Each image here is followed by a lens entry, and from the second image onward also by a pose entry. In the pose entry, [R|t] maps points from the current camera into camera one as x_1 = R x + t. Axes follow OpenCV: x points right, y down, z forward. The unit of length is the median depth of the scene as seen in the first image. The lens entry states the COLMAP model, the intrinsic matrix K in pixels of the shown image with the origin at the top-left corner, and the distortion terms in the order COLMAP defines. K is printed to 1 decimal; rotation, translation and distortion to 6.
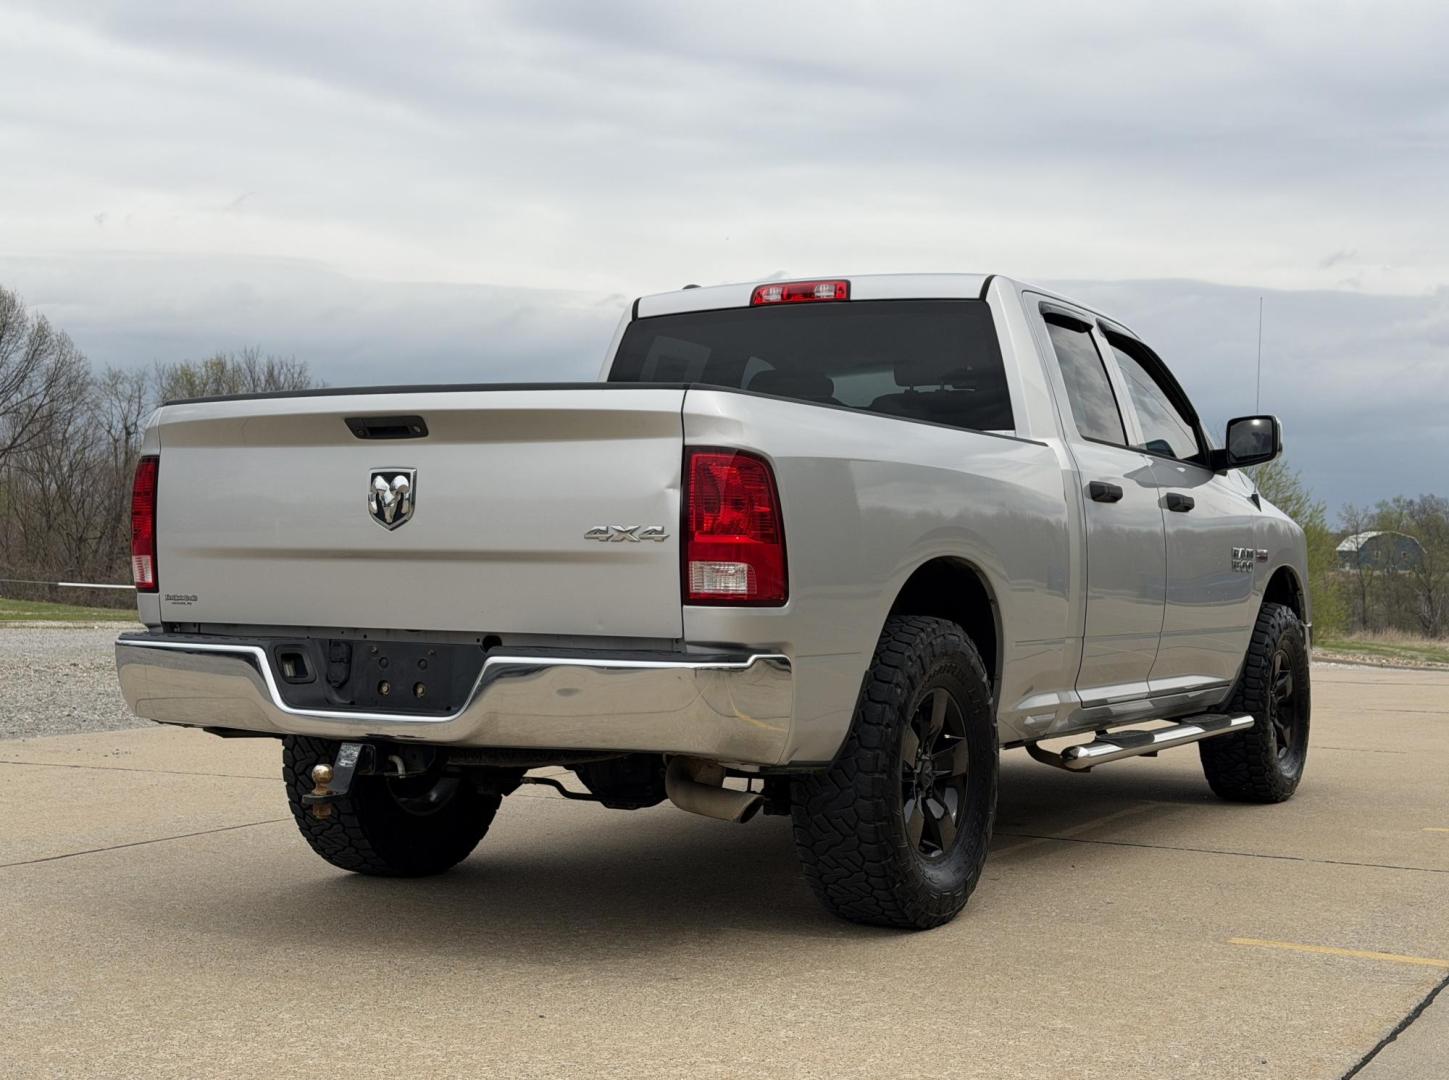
lens RADIAL K [[2035.8, 0, 720.0], [0, 2035.8, 569.2], [0, 0, 1]] dist [0.157894, -0.748224]
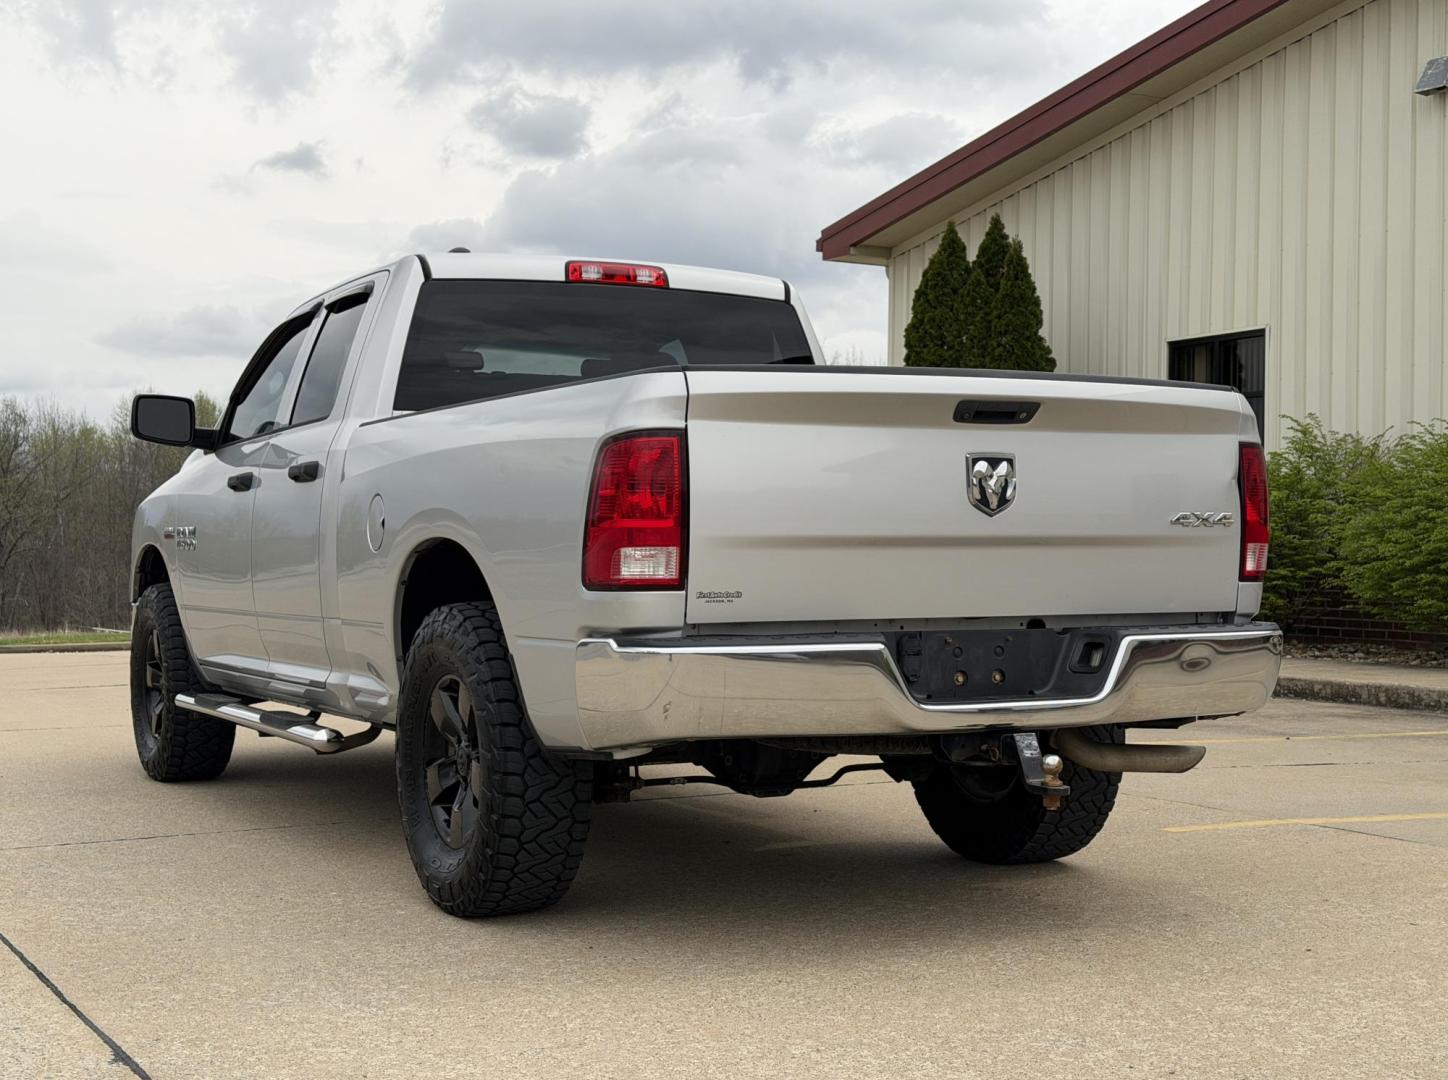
lens RADIAL K [[2050.0, 0, 718.8], [0, 2050.0, 571.3], [0, 0, 1]] dist [0.123141, 0.056258]
pose [[0.545811, -0.024102, 0.837562, -1.047837], [0.013679, 0.999709, 0.019854, -0.013995], [-0.837797, 0.000620, 0.545982, 0.560131]]
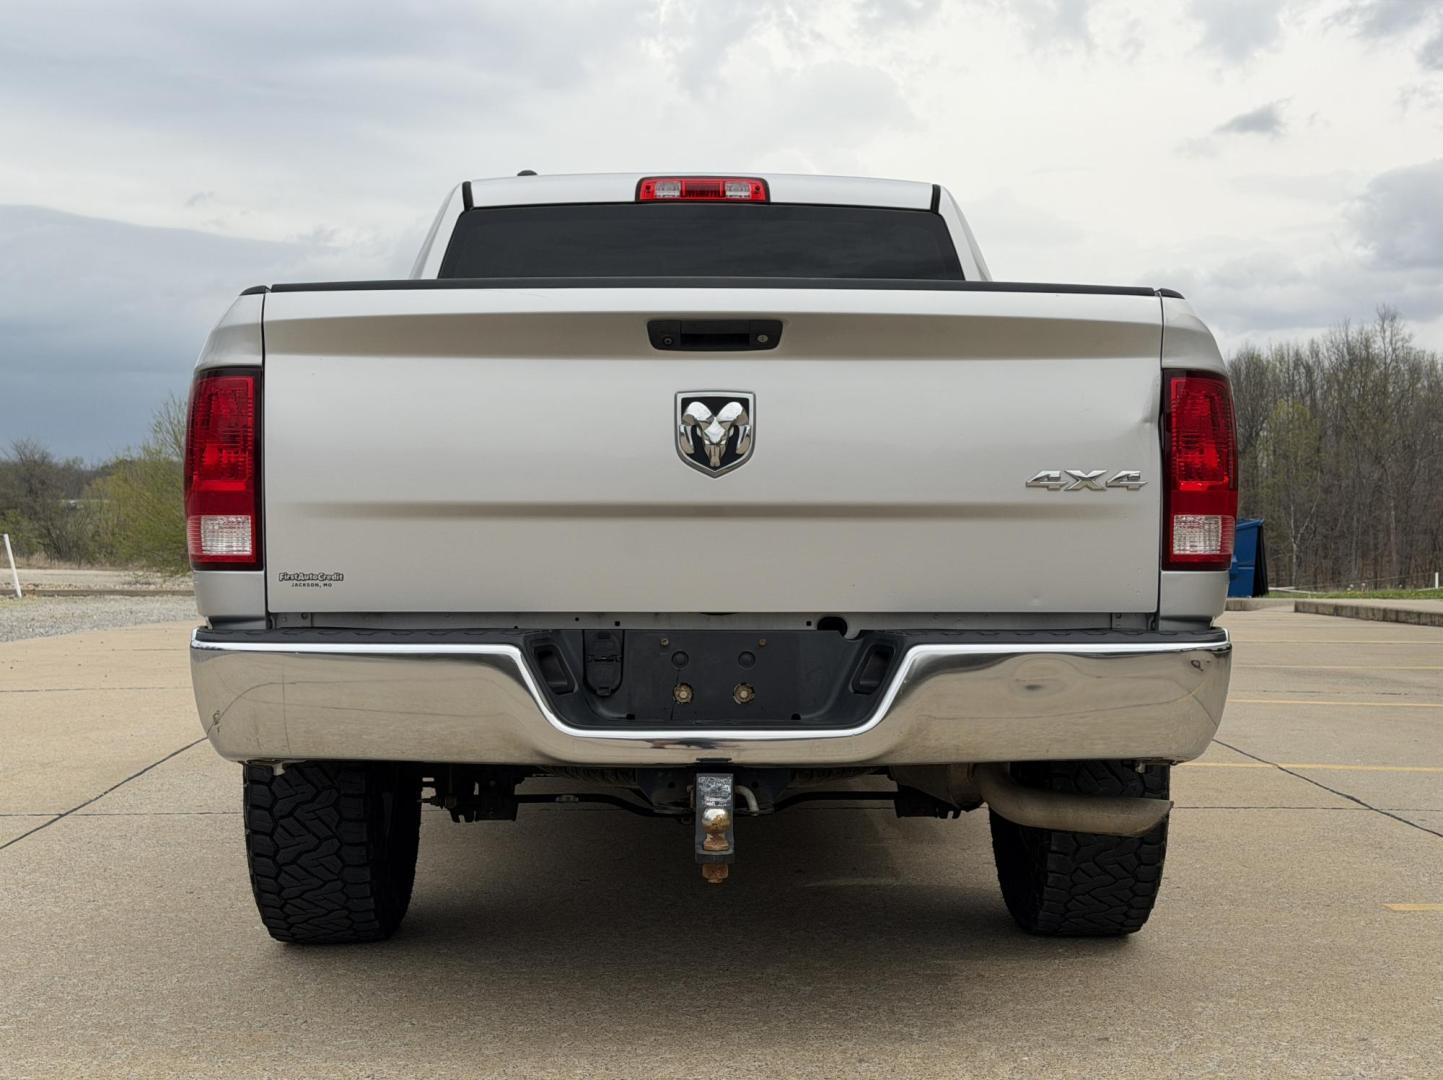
lens RADIAL K [[2027.4, 0, 717.0], [0, 2027.4, 569.1], [0, 0, 1]] dist [0.157894, -0.748224]
pose [[0.861180, -0.026083, 0.507631, -0.519848], [0.010825, 0.999397, 0.032987, -0.010070], [-0.508186, -0.022913, 0.860943, 0.371360]]
